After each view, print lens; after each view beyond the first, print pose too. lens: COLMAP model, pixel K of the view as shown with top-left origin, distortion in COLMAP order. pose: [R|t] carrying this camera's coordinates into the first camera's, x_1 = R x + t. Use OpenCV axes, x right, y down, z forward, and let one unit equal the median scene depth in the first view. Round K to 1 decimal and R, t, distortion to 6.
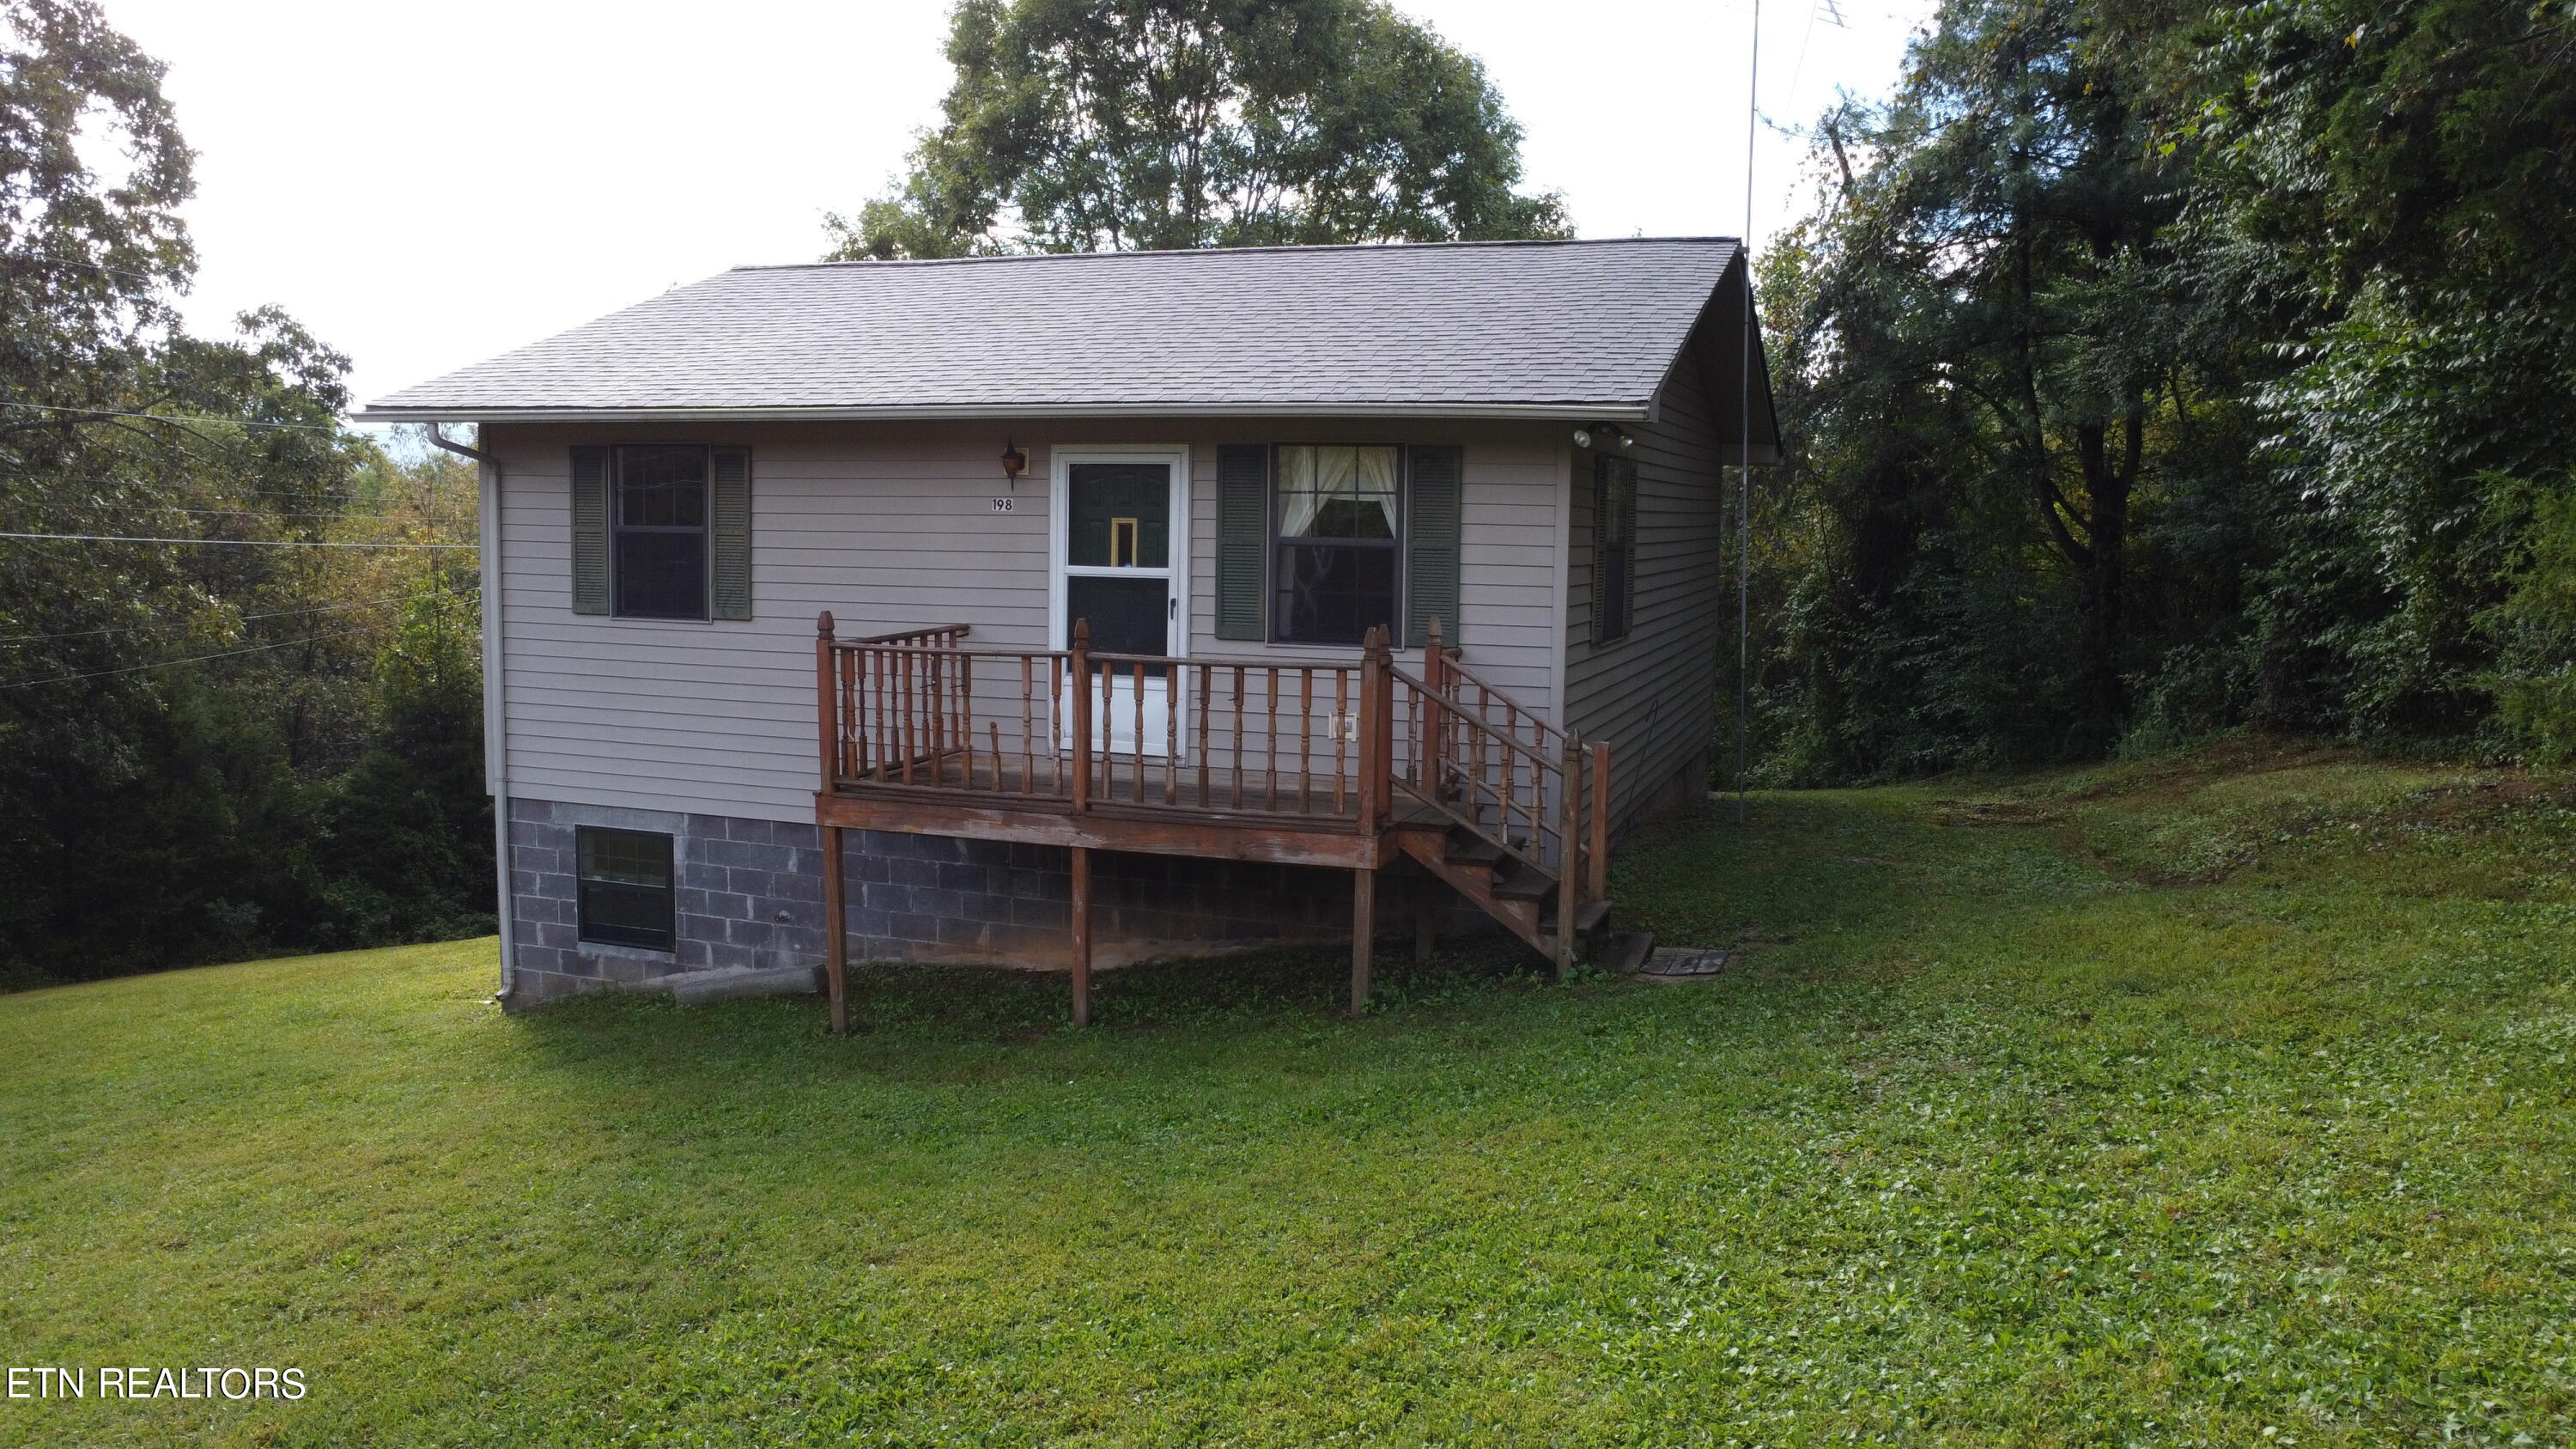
lens RADIAL K [[1919.1, 0, 1288.0], [0, 1919.1, 724.5], [0, 0, 1]] dist [-0.282880, 0.525031]
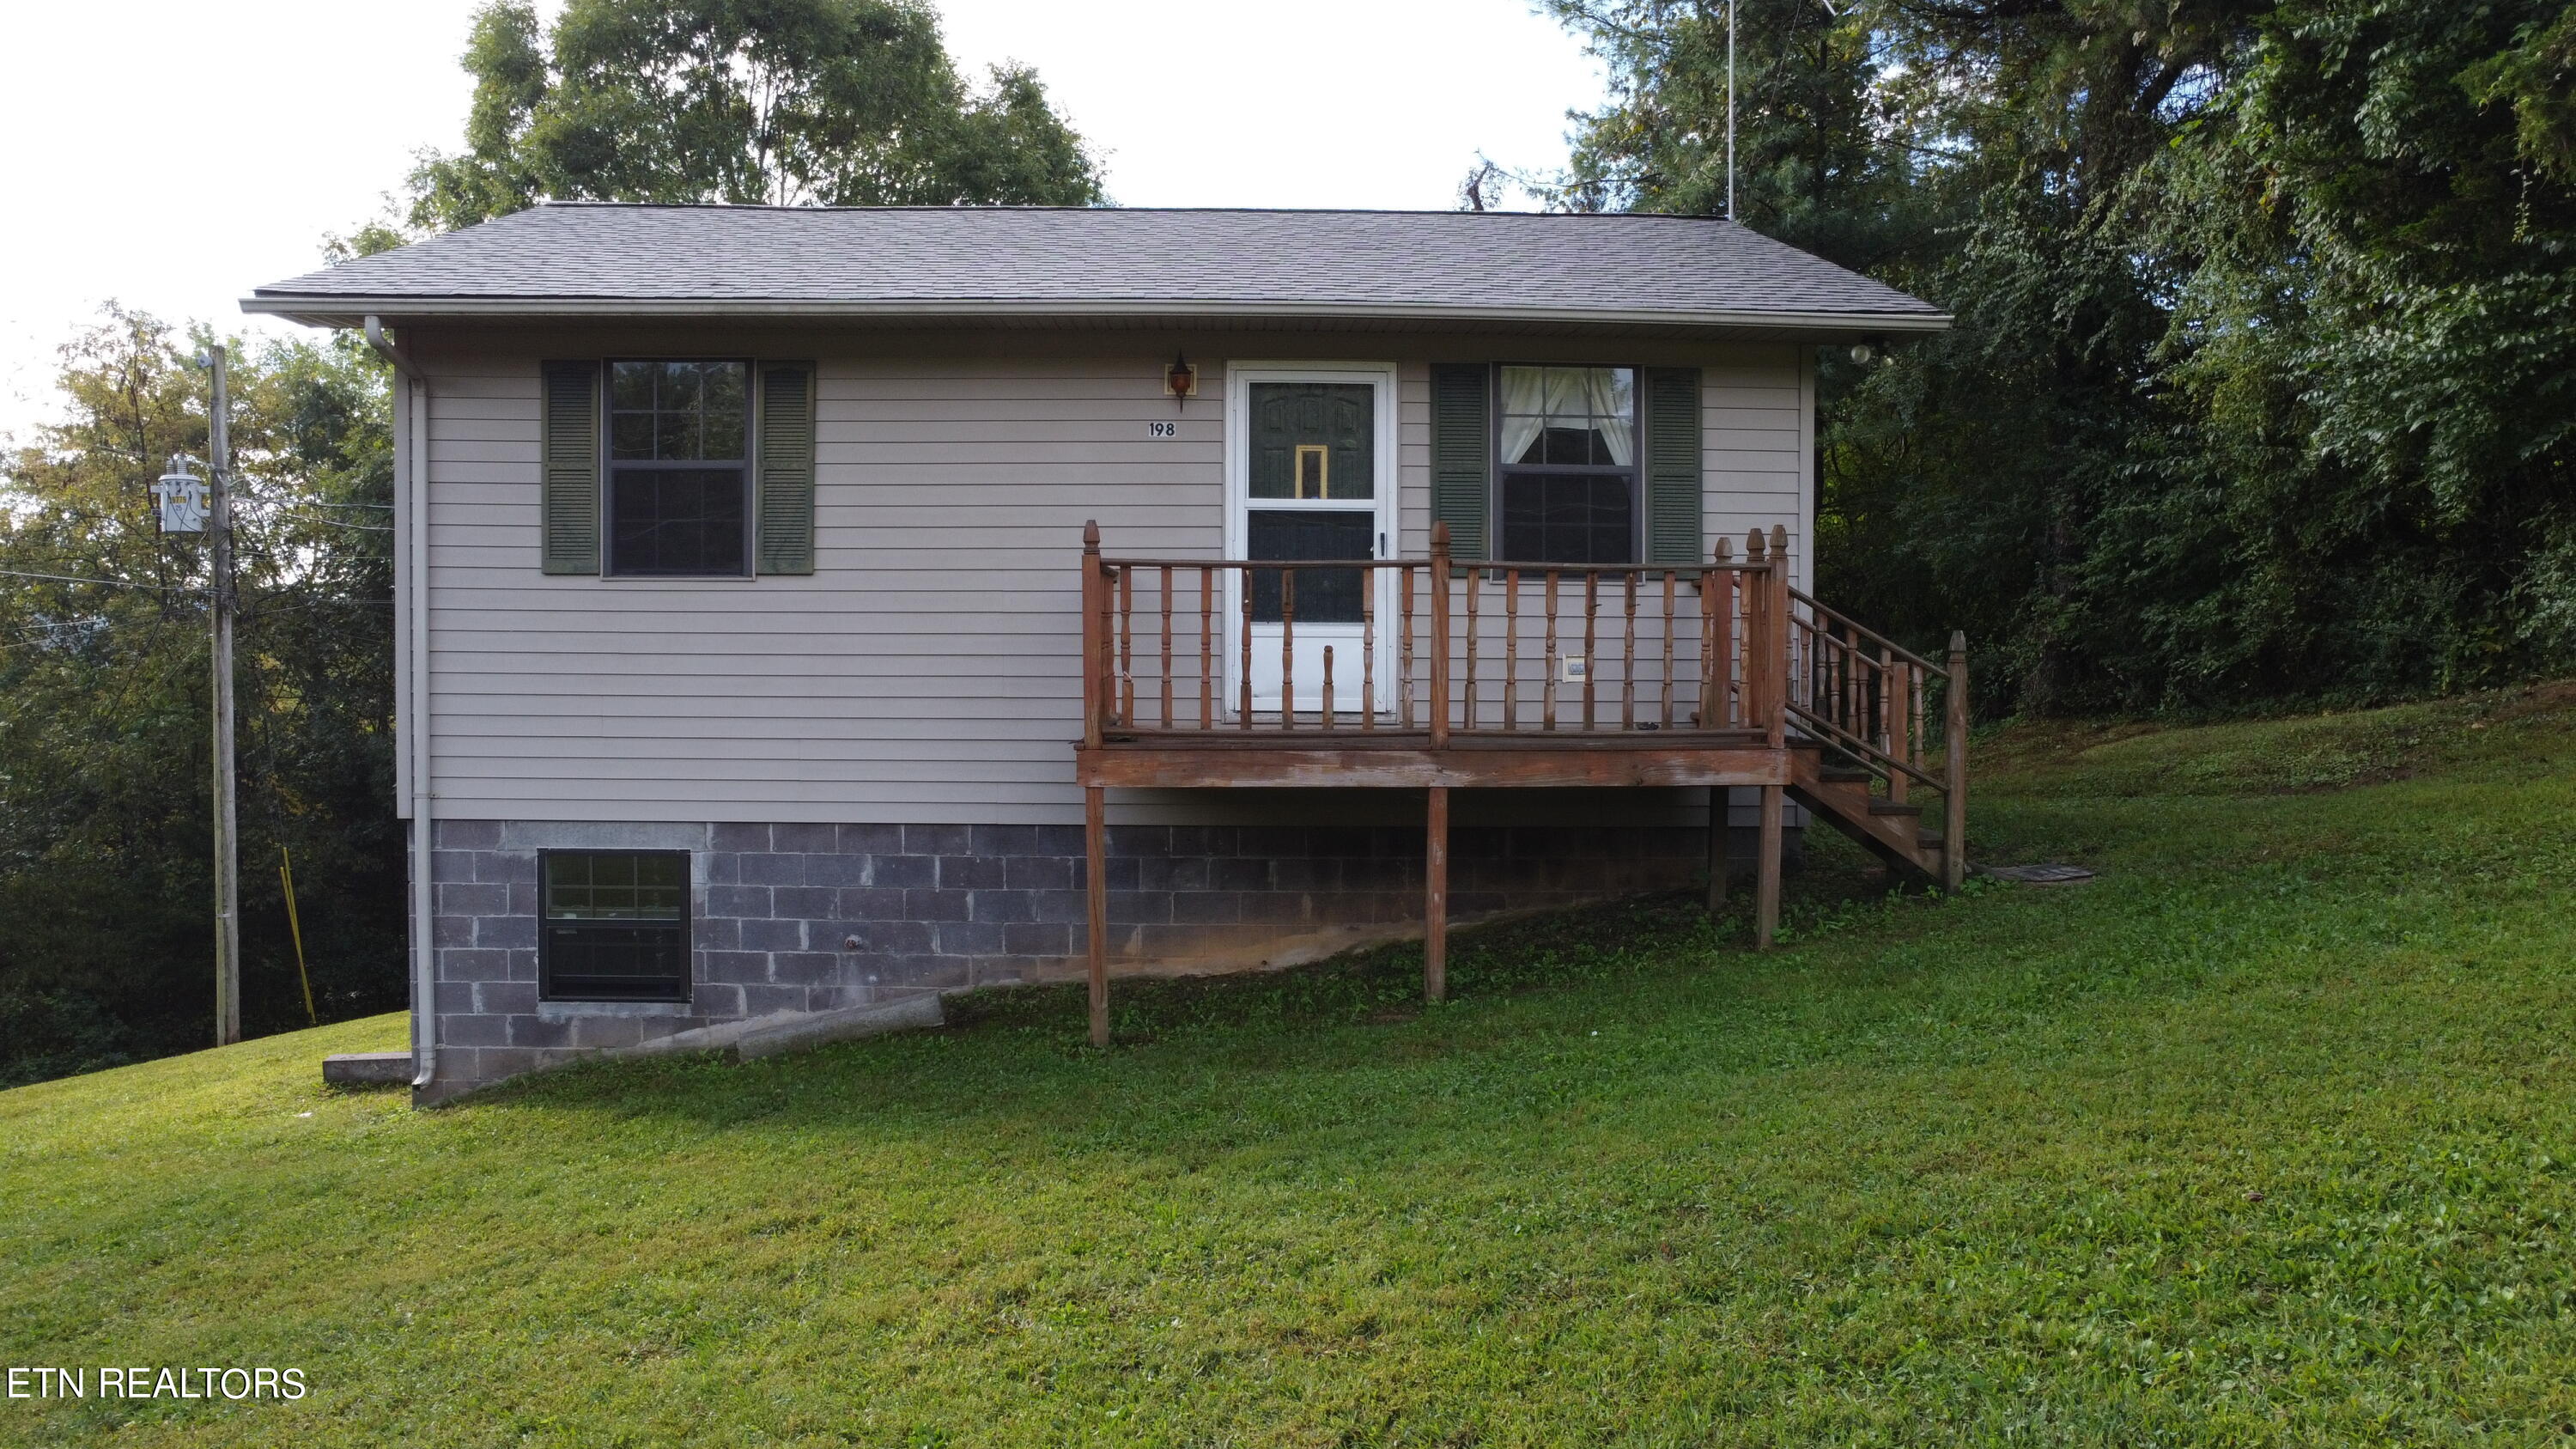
lens RADIAL K [[1919.1, 0, 1288.0], [0, 1919.1, 724.5], [0, 0, 1]] dist [-0.282880, 0.525031]
pose [[0.935319, -0.026951, 0.352779, -0.384077], [0.050620, 0.997030, -0.058039, 0.066674], [-0.350167, 0.072143, 0.933905, 0.176411]]
